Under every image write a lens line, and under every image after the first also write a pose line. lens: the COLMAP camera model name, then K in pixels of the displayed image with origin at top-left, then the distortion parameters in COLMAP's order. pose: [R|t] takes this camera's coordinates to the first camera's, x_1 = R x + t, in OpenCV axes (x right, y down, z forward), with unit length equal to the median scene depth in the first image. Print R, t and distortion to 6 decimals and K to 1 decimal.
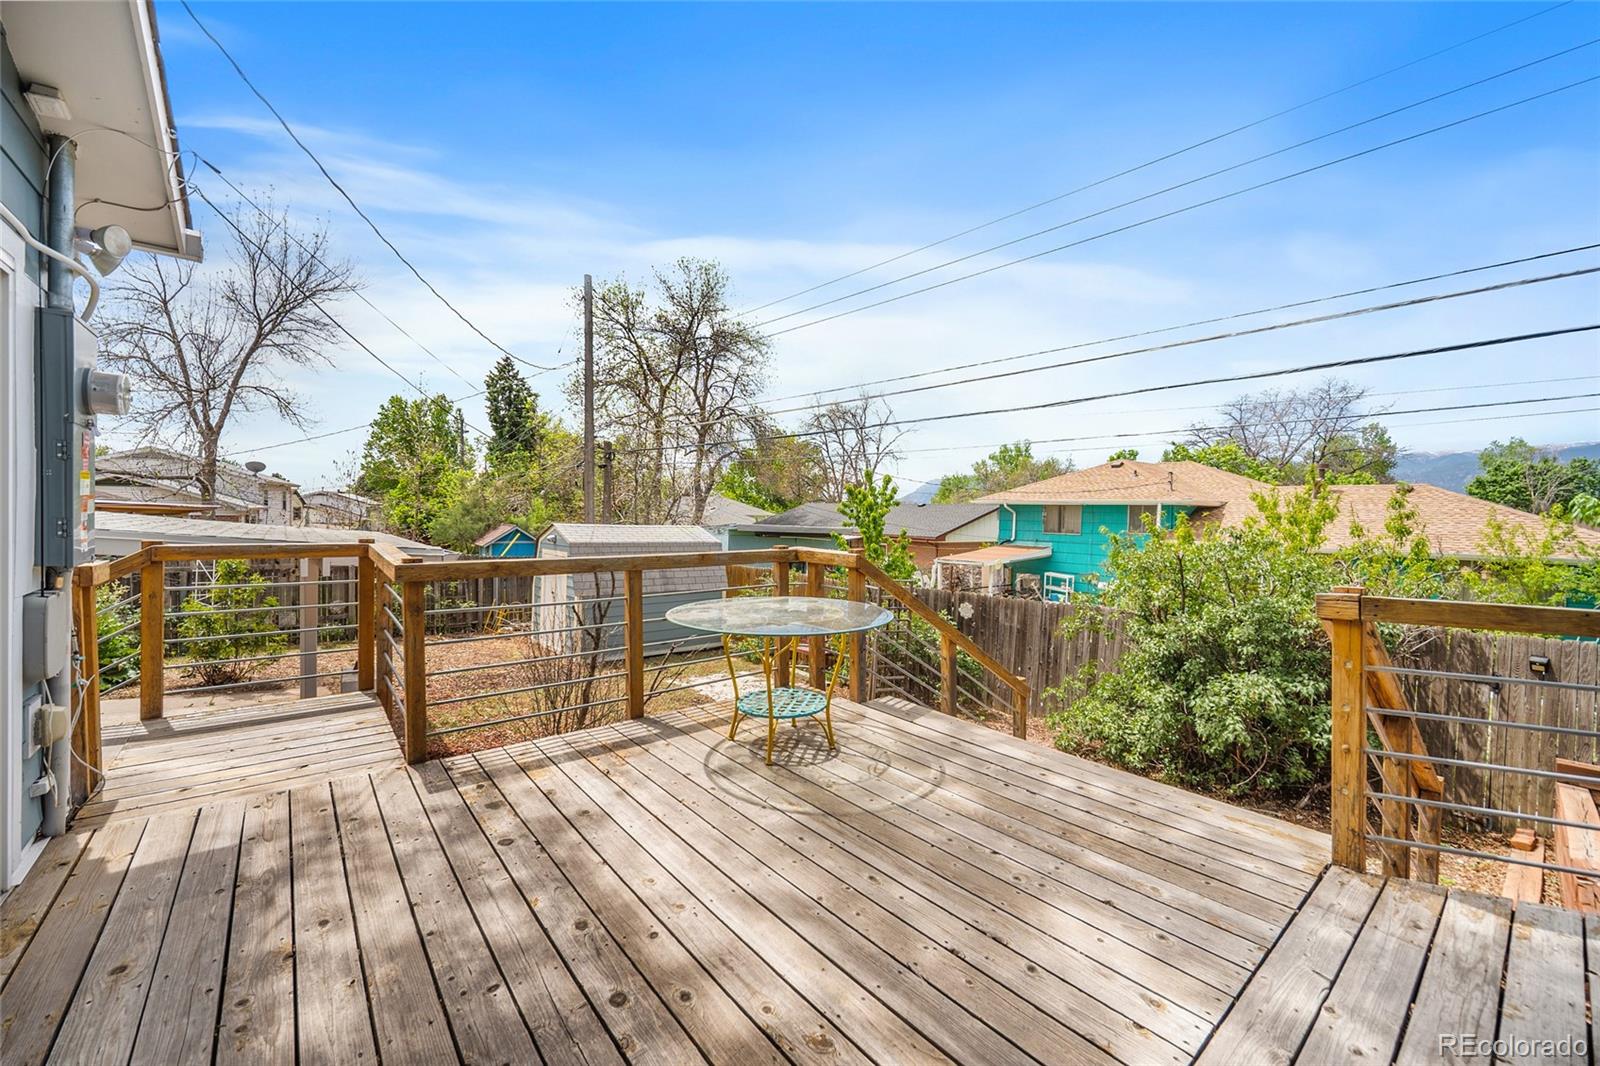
lens RADIAL K [[632.7, 0, 808.7], [0, 632.7, 522.4], [0, 0, 1]] dist [-0.011612, -0.000179]
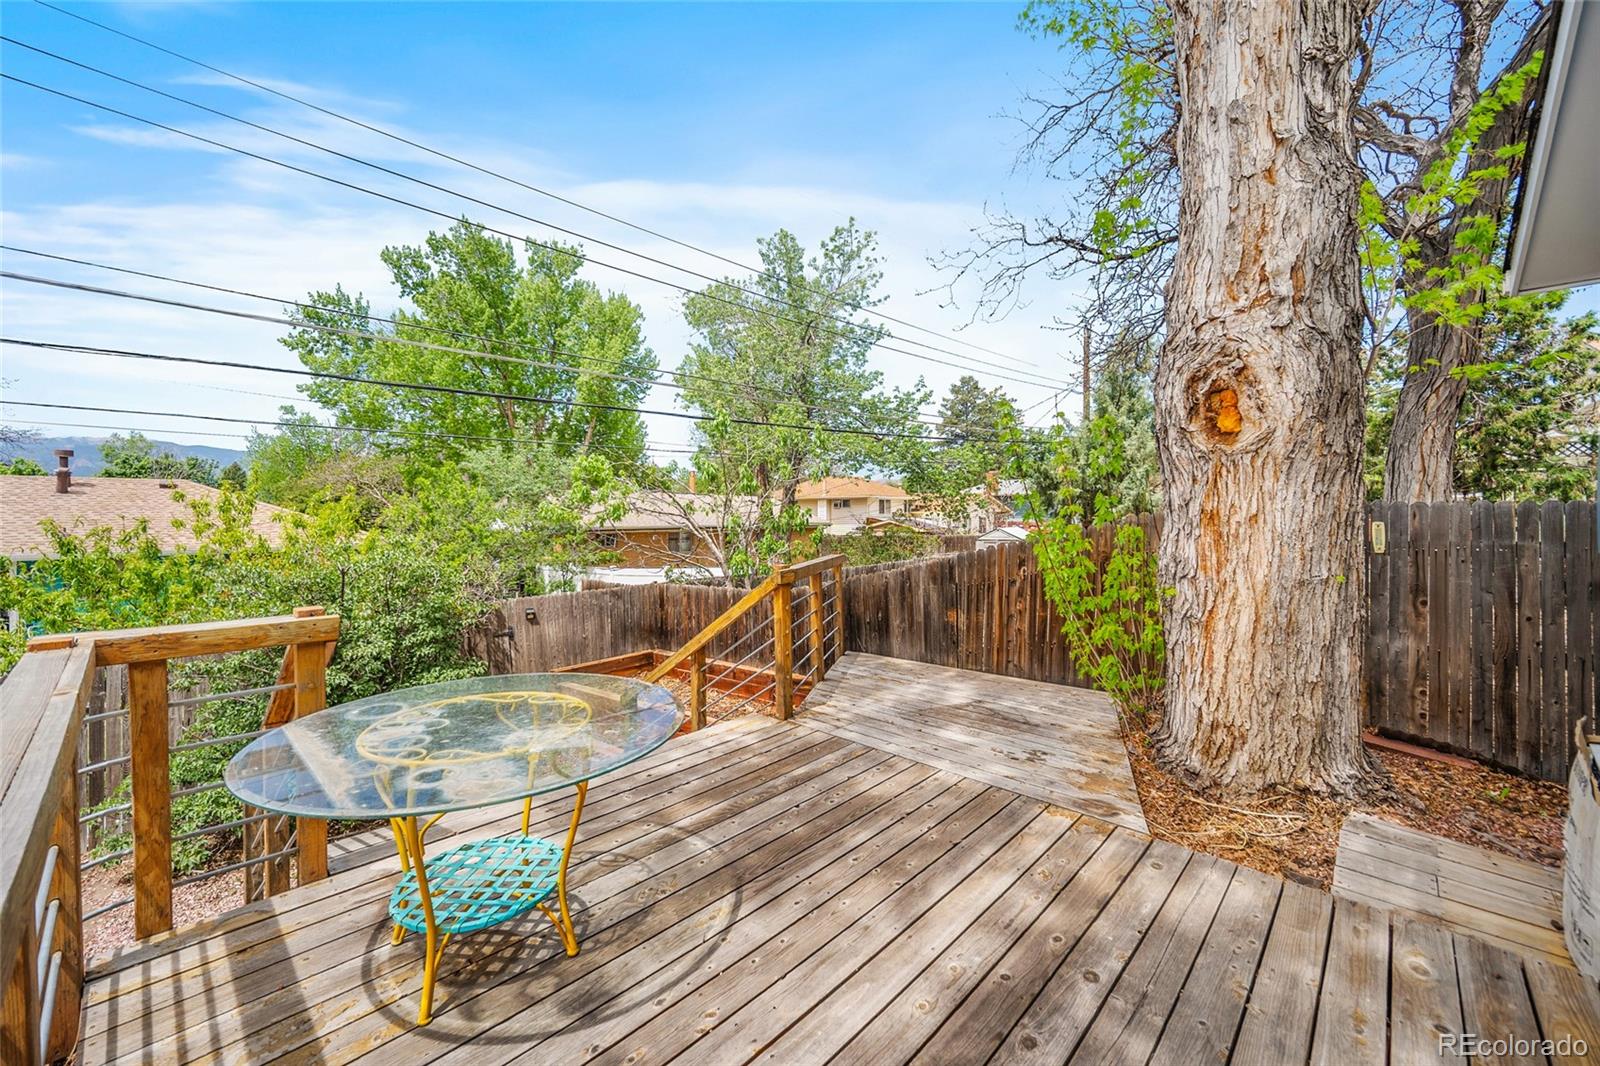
lens RADIAL K [[632.7, 0, 806.4], [0, 632.7, 520.2], [0, 0, 1]] dist [-0.011612, -0.000179]
pose [[-0.114733, -0.031150, 0.992908, -0.740275], [0.021649, 0.999192, 0.033849, -0.063831], [-0.993160, 0.025379, -0.113966, 0.890802]]
